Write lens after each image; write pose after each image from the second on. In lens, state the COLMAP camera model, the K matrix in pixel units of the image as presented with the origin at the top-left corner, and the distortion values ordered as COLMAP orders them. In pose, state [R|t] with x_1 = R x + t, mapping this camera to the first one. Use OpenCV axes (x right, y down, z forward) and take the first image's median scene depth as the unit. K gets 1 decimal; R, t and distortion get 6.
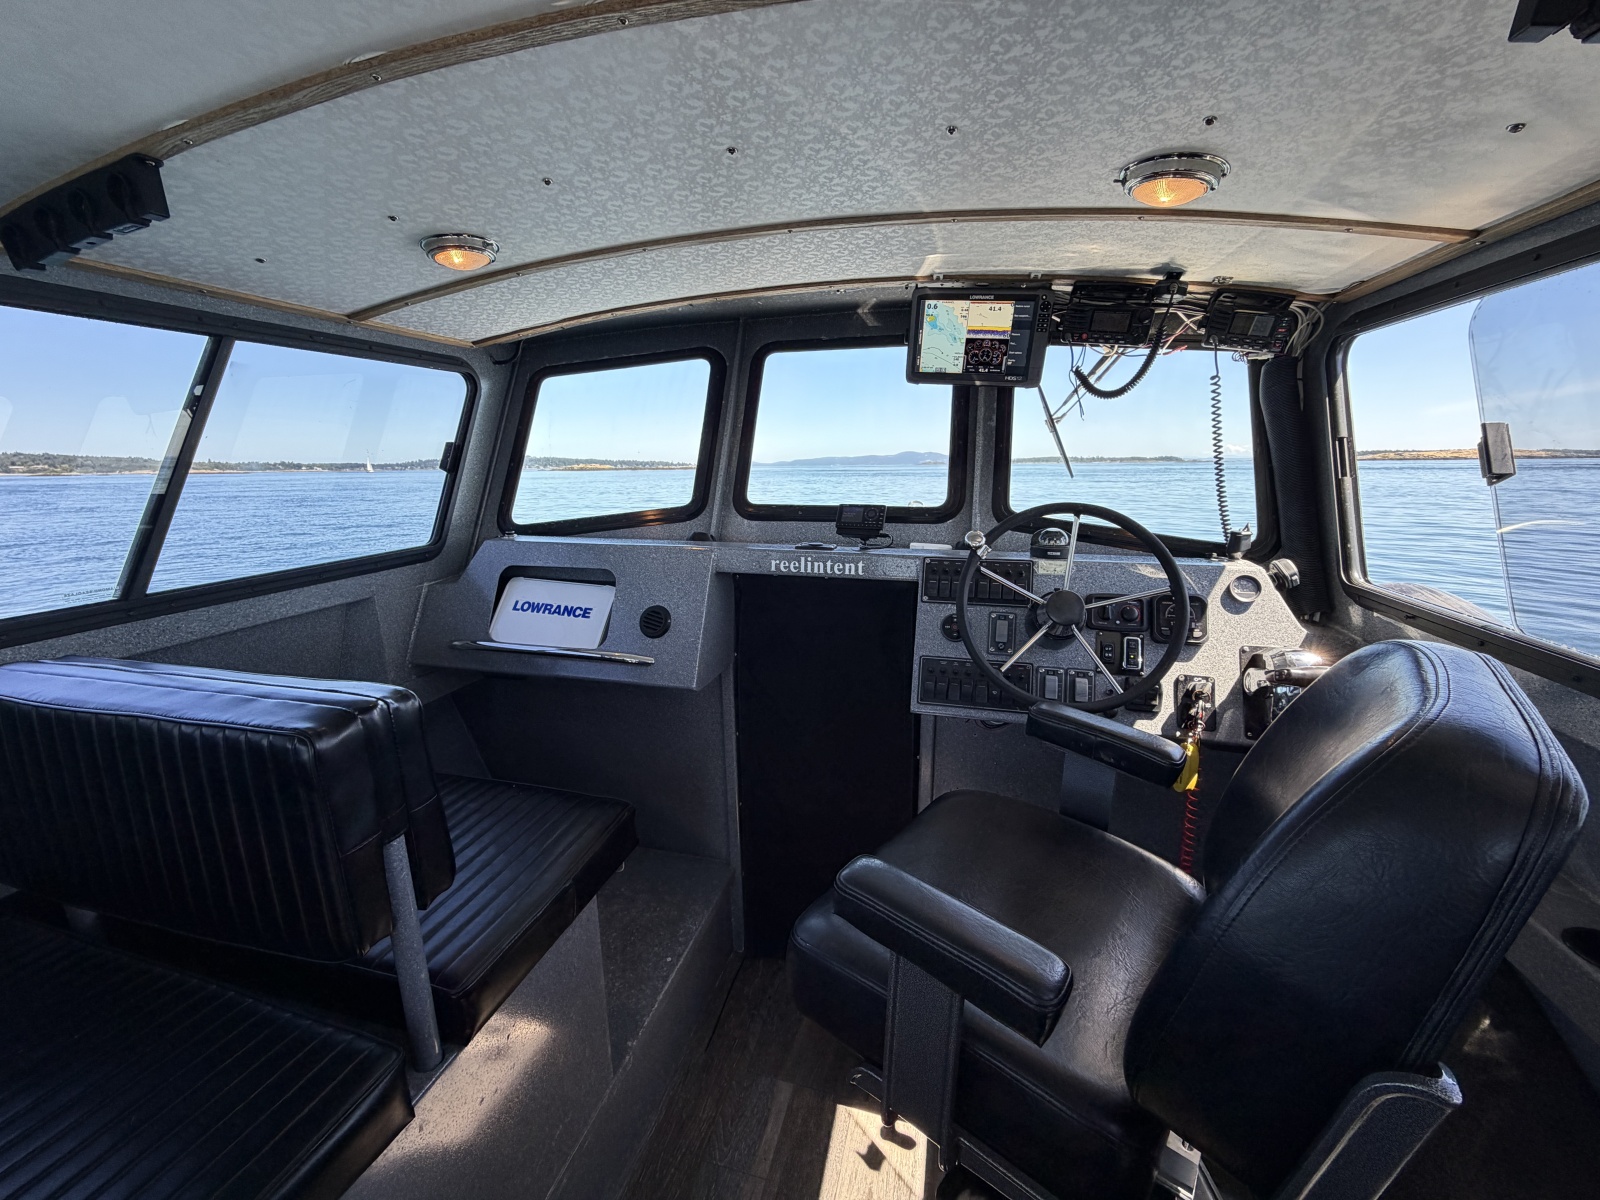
lens RADIAL K [[638.4, 0, 794.3], [0, 638.4, 598.6], [0, 0, 1]] dist [-0.000671, 0.000442]
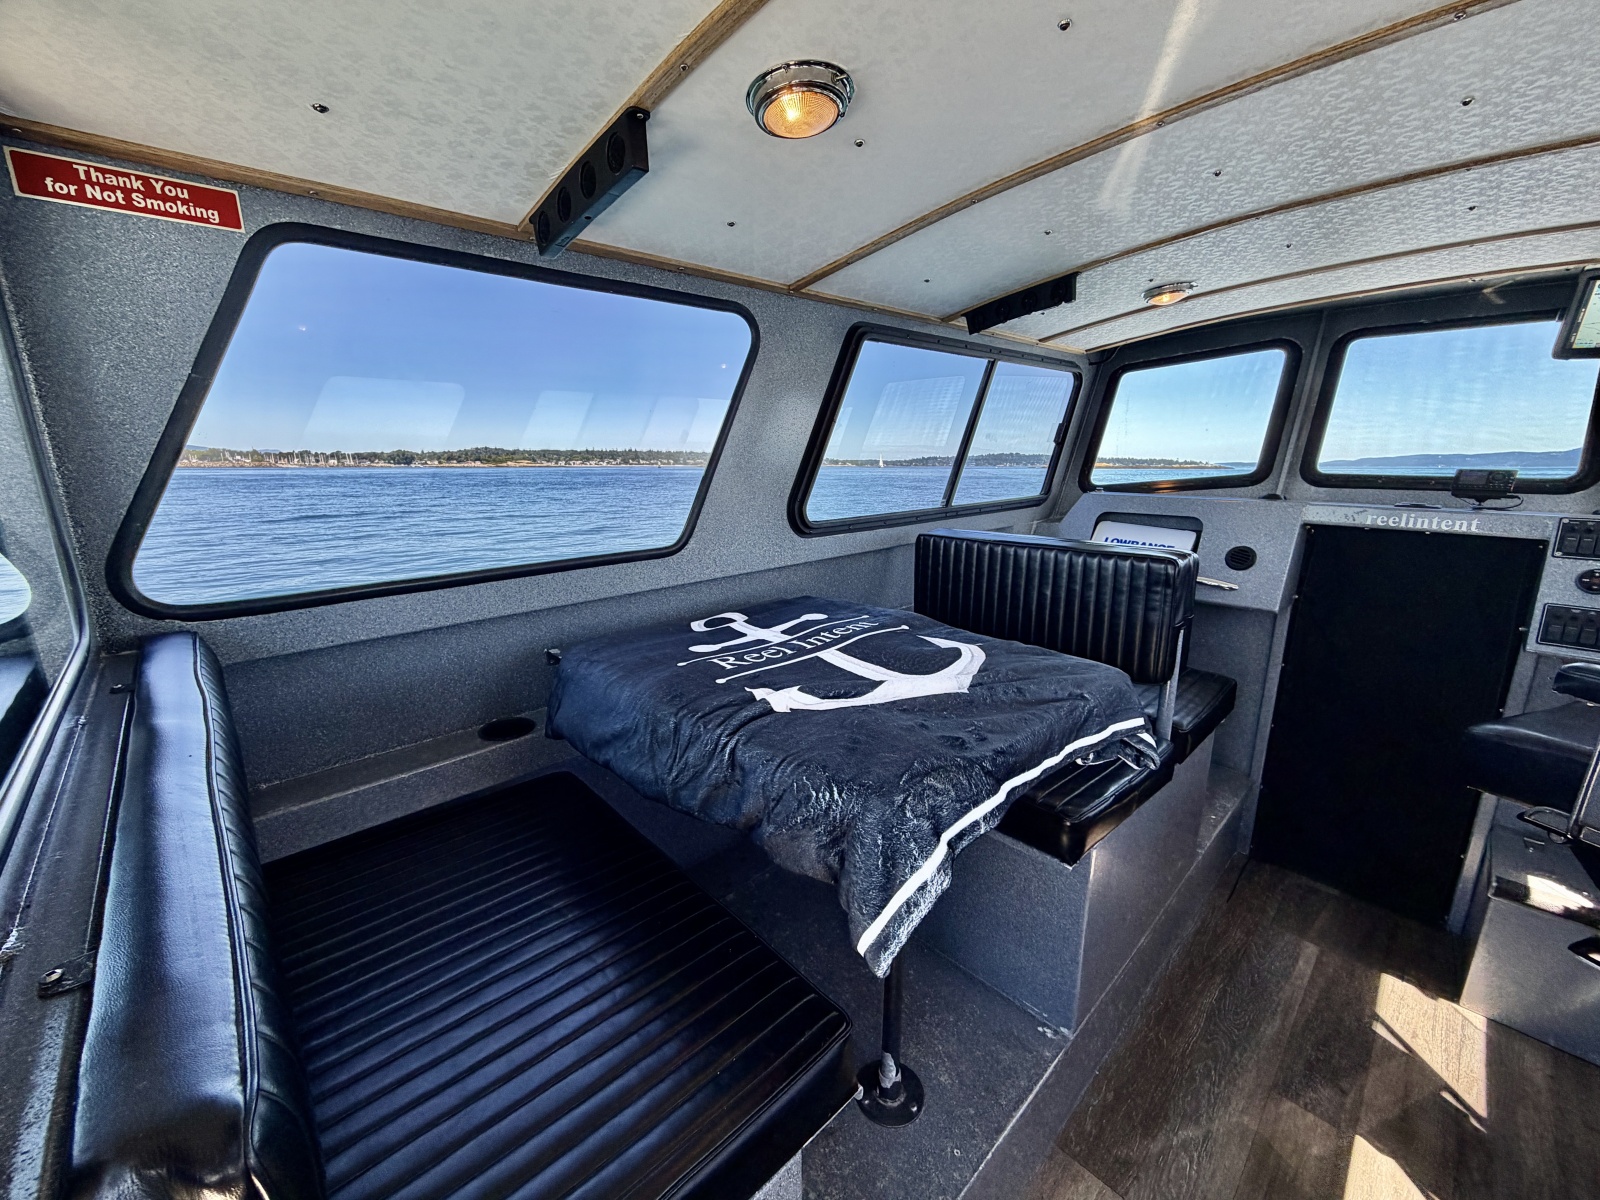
lens RADIAL K [[638.4, 0, 794.3], [0, 638.4, 598.6], [0, 0, 1]] dist [-0.000671, 0.000442]
pose [[0.853355, 0.123249, -0.506552, -0.357786], [-0.116946, 0.992146, 0.044386, 0.183294], [0.508044, 0.021362, 0.861066, -0.635083]]
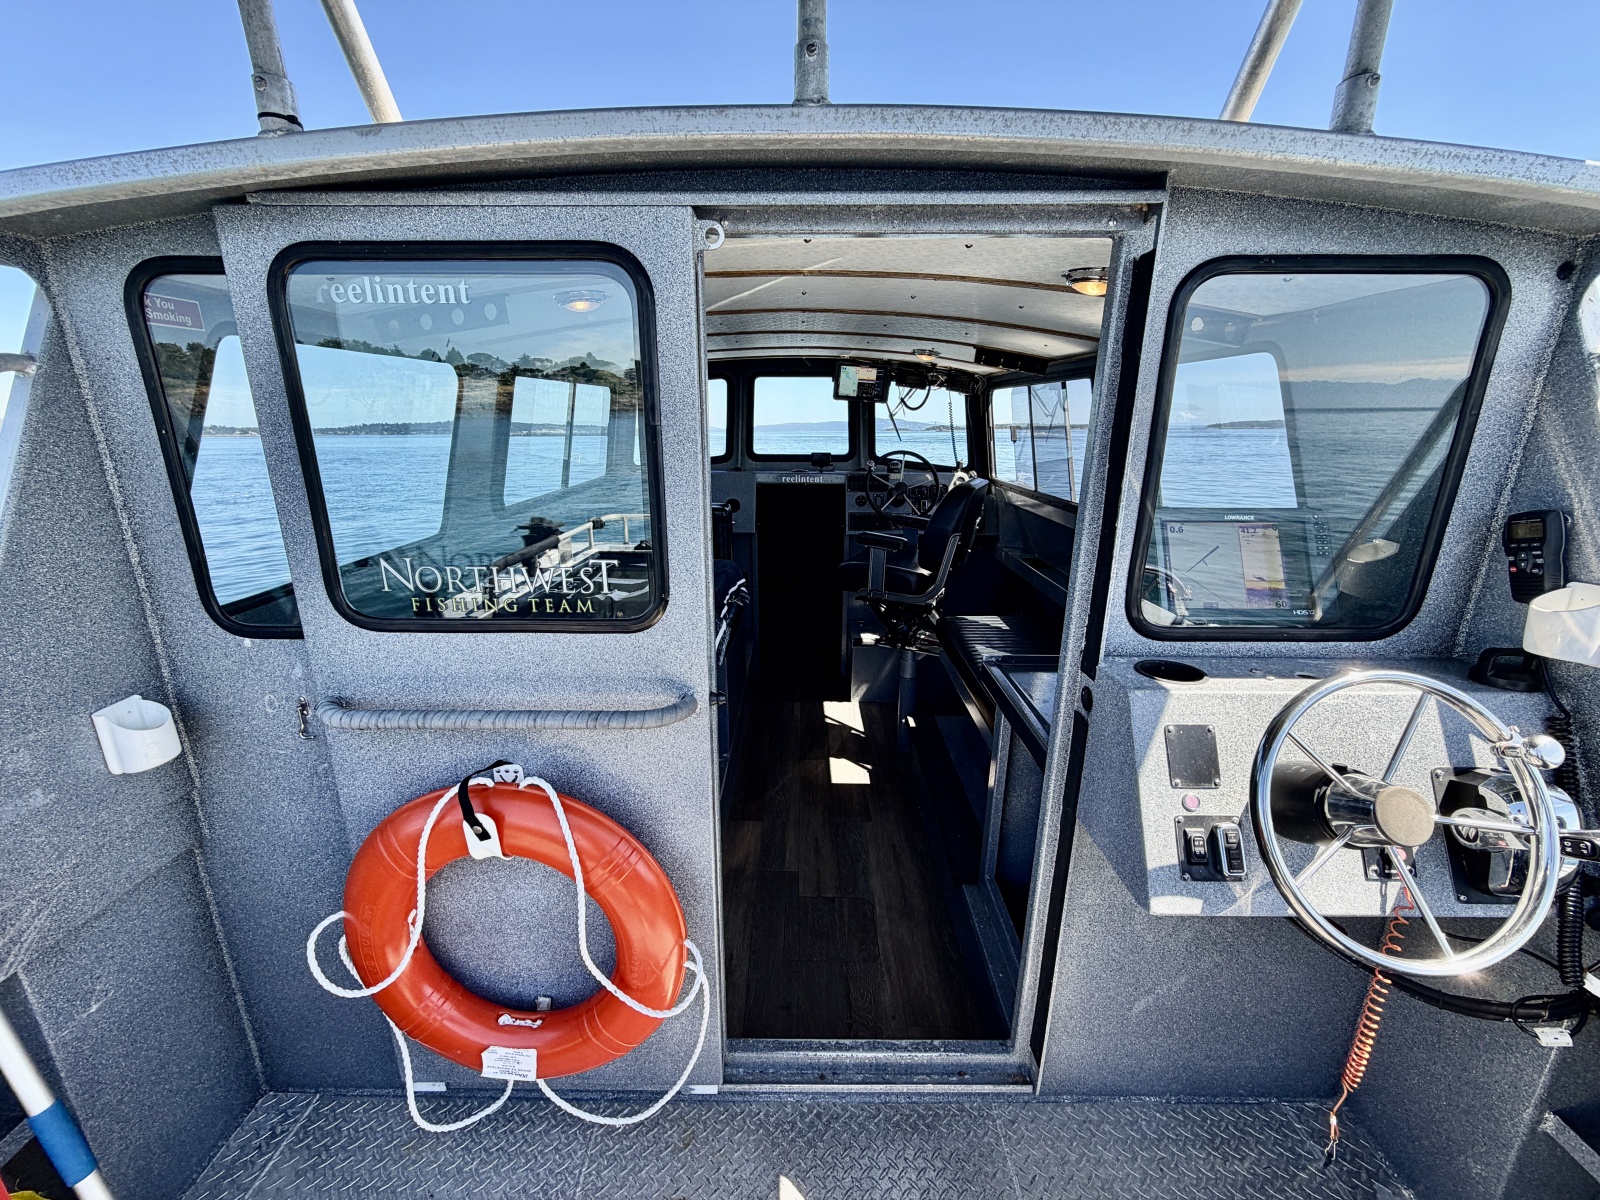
lens RADIAL K [[638.4, 0, 794.3], [0, 638.4, 598.6], [0, 0, 1]] dist [-0.000671, 0.000442]
pose [[0.968002, -0.060795, 0.243468, -0.635687], [0.046611, 0.996886, 0.063609, 0.254096], [-0.246577, -0.050226, 0.967821, -1.388128]]
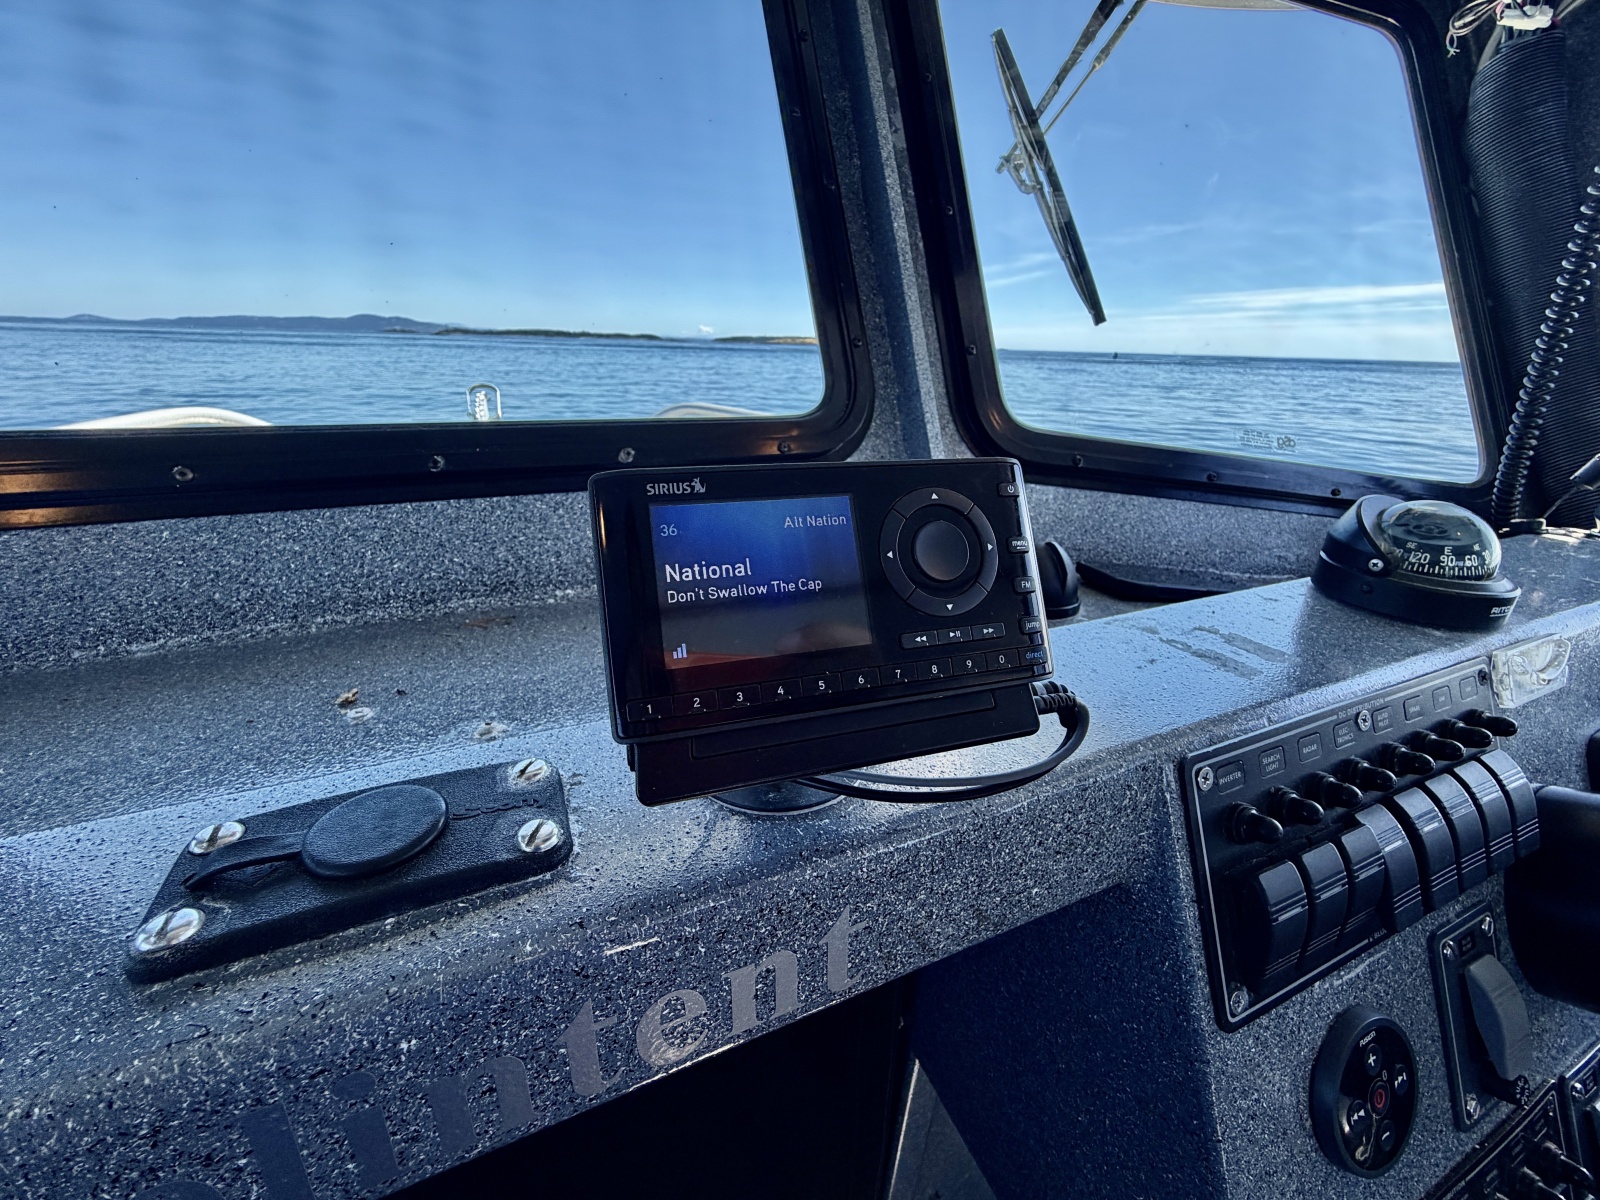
lens RADIAL K [[642.1, 0, 795.5], [0, 642.1, 597.5], [0, 0, 1]] dist [0.000650, 0.000578]
pose [[0.770341, -0.215111, 0.600251, 0.034022], [0.106555, 0.971567, 0.211430, -0.154787], [-0.628666, -0.098913, 0.771360, 0.950104]]
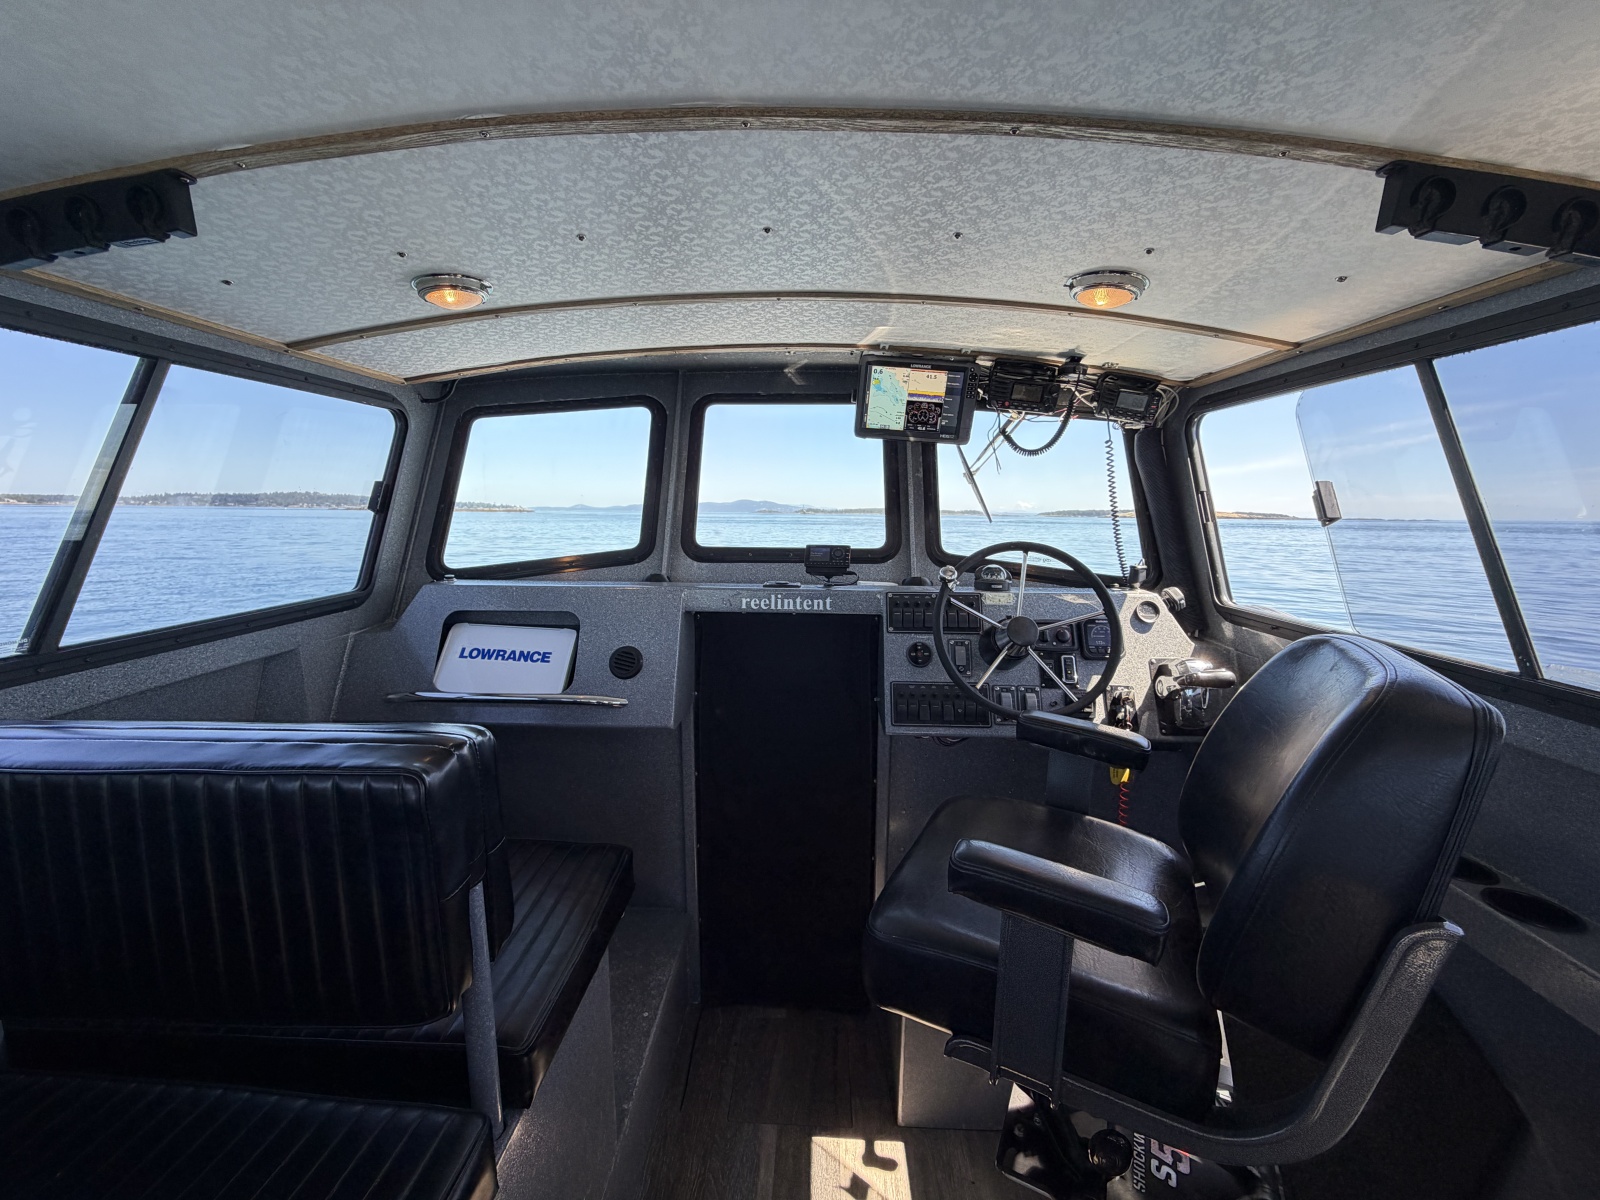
lens RADIAL K [[638.4, 0, 794.3], [0, 638.4, 598.6], [0, 0, 1]] dist [-0.000671, 0.000442]
pose [[0.975145, -0.019809, 0.220679, -0.198036], [0.036504, 0.996748, -0.071833, 0.019880], [-0.218539, 0.078103, 0.972698, -0.037285]]
